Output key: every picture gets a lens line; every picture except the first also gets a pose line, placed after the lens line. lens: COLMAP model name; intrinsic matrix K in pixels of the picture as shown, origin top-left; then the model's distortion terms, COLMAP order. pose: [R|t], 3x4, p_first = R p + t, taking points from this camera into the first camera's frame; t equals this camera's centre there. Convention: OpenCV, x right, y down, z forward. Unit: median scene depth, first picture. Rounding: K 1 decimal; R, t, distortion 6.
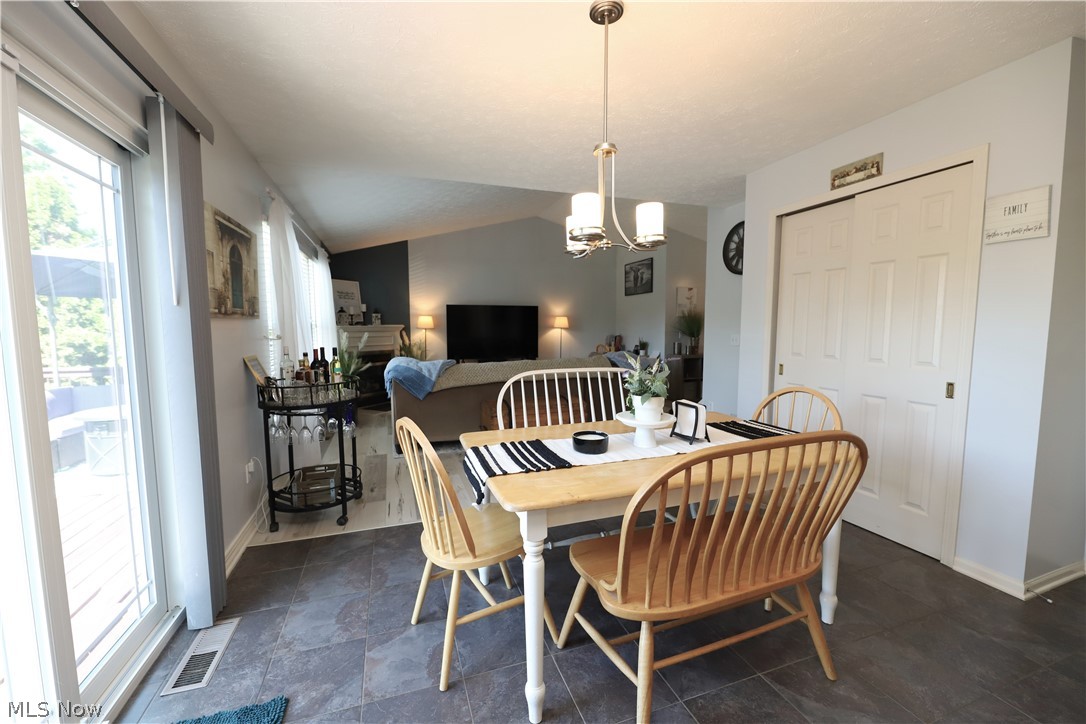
lens RADIAL K [[435.0, 0, 540.0], [0, 435.0, 363.2], [0, 0, 1]] dist [-0.002065, -0.001031]
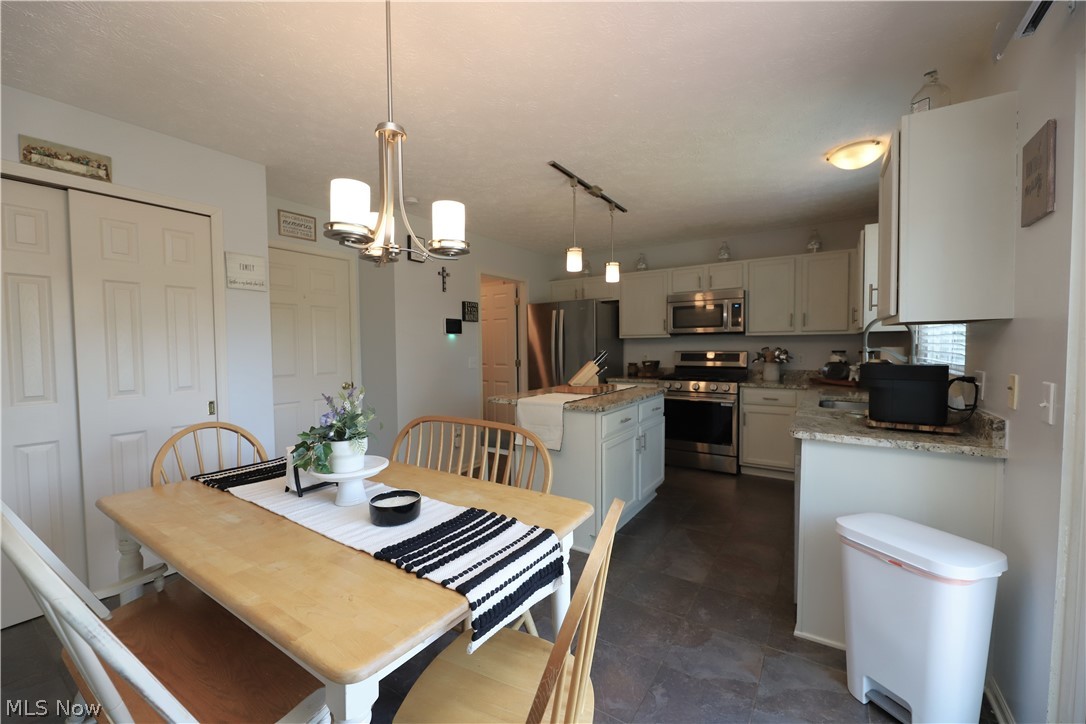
lens RADIAL K [[435.0, 0, 538.9], [0, 435.0, 363.0], [0, 0, 1]] dist [-0.002065, -0.001031]
pose [[-0.610374, -0.019693, 0.791869, -0.274447], [0.080747, 0.992936, 0.086933, -0.047752], [-0.787987, 0.117003, -0.604472, 0.550426]]
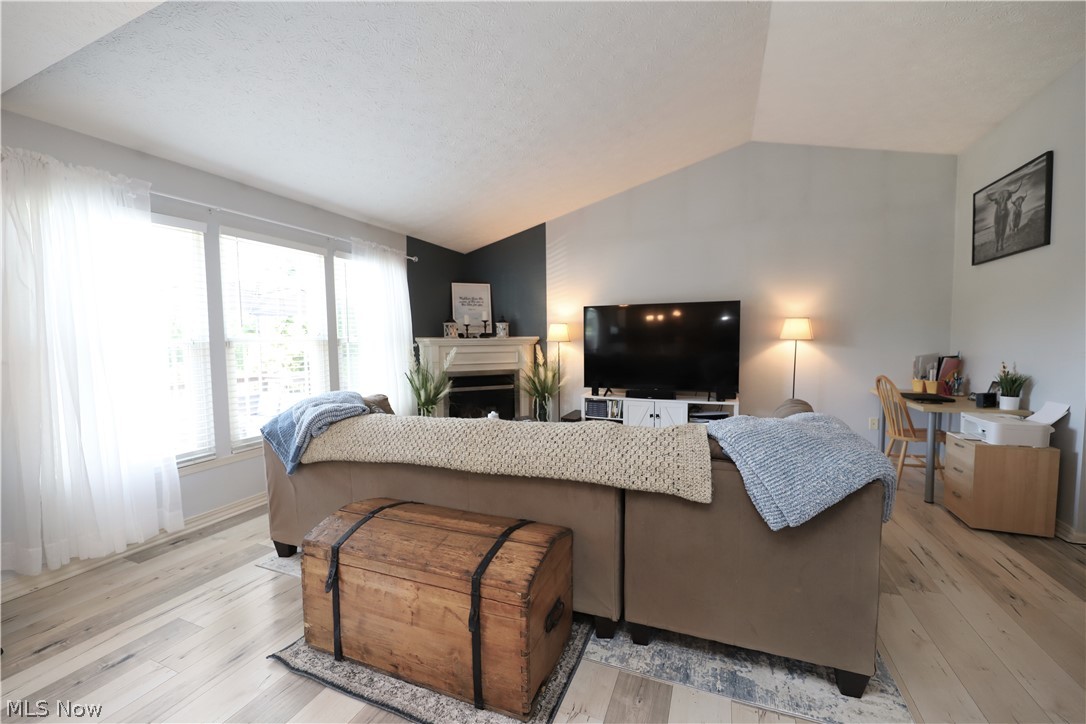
lens RADIAL K [[435.0, 0, 538.0], [0, 435.0, 364.4], [0, 0, 1]] dist [-0.002065, -0.001031]
pose [[0.744407, 0.035379, -0.666788, 0.348394], [-0.047517, 0.998870, -0.000049, -0.075292], [0.666034, 0.031720, 0.745247, 0.828636]]
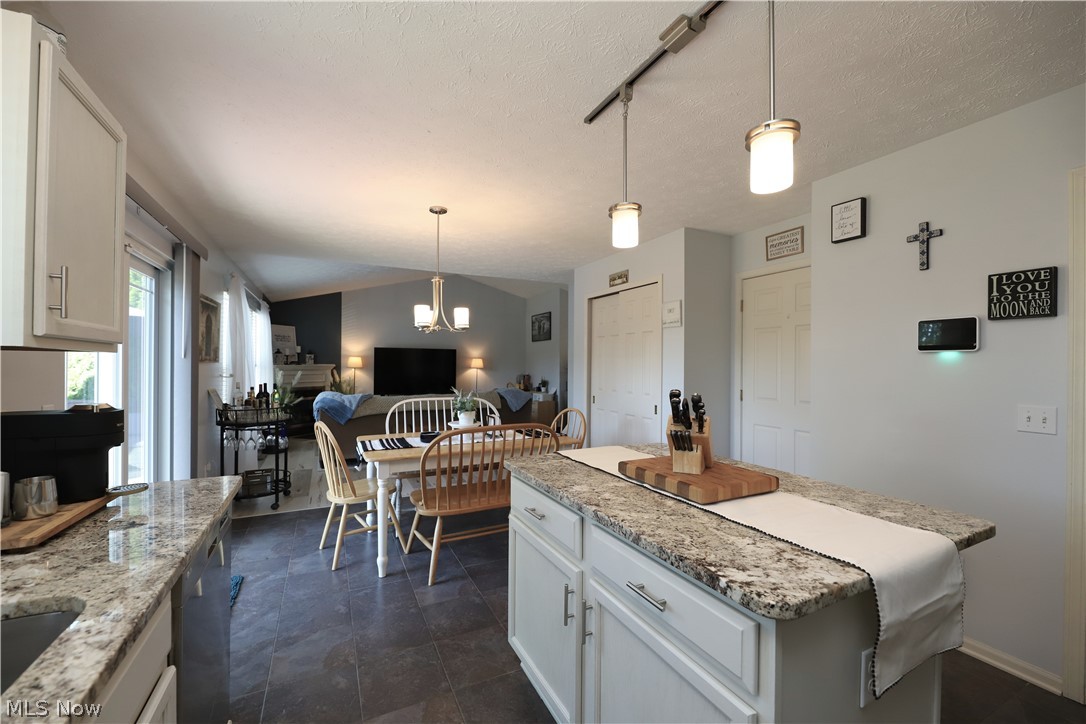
lens RADIAL K [[435.0, 0, 540.8], [0, 435.0, 362.7], [0, 0, 1]] dist [-0.002065, -0.001031]
pose [[0.992045, 0.011126, 0.125393, 0.149564], [-0.000029, 0.996107, -0.088157, 0.015872], [-0.125886, 0.087452, 0.988183, -0.370160]]
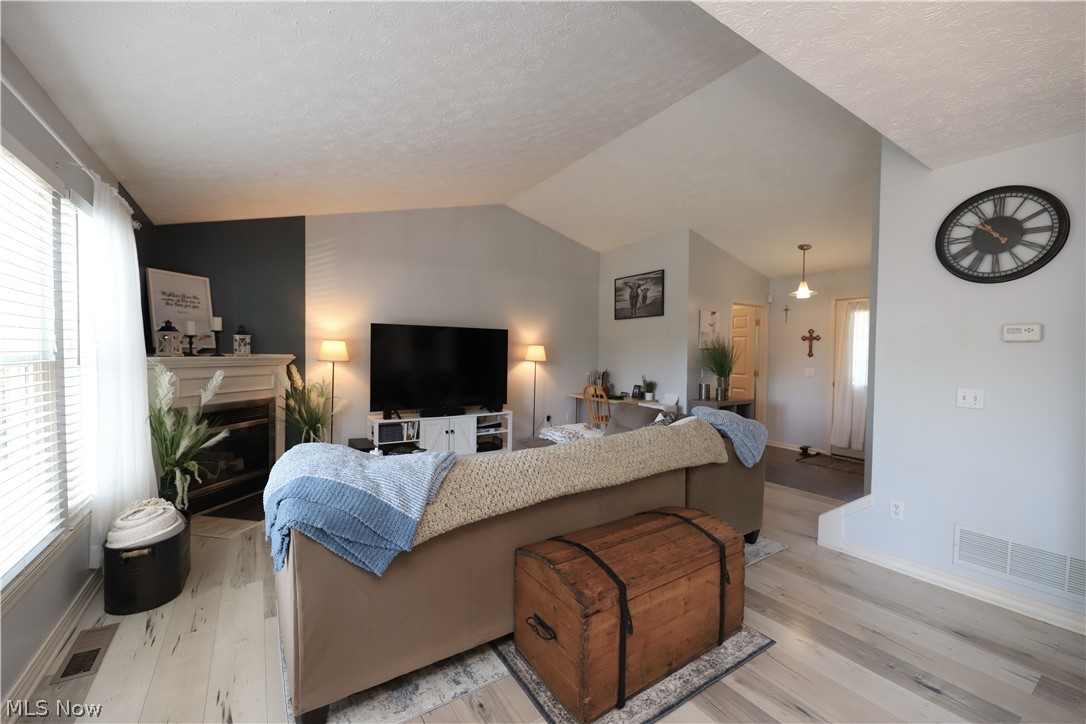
lens RADIAL K [[435.0, 0, 541.2], [0, 435.0, 363.2], [0, 0, 1]] dist [-0.002065, -0.001031]
pose [[0.969435, 0.009248, 0.245175, -0.242418], [0.005464, 0.998228, -0.059255, -0.072938], [-0.245288, 0.058784, 0.967666, 0.633758]]
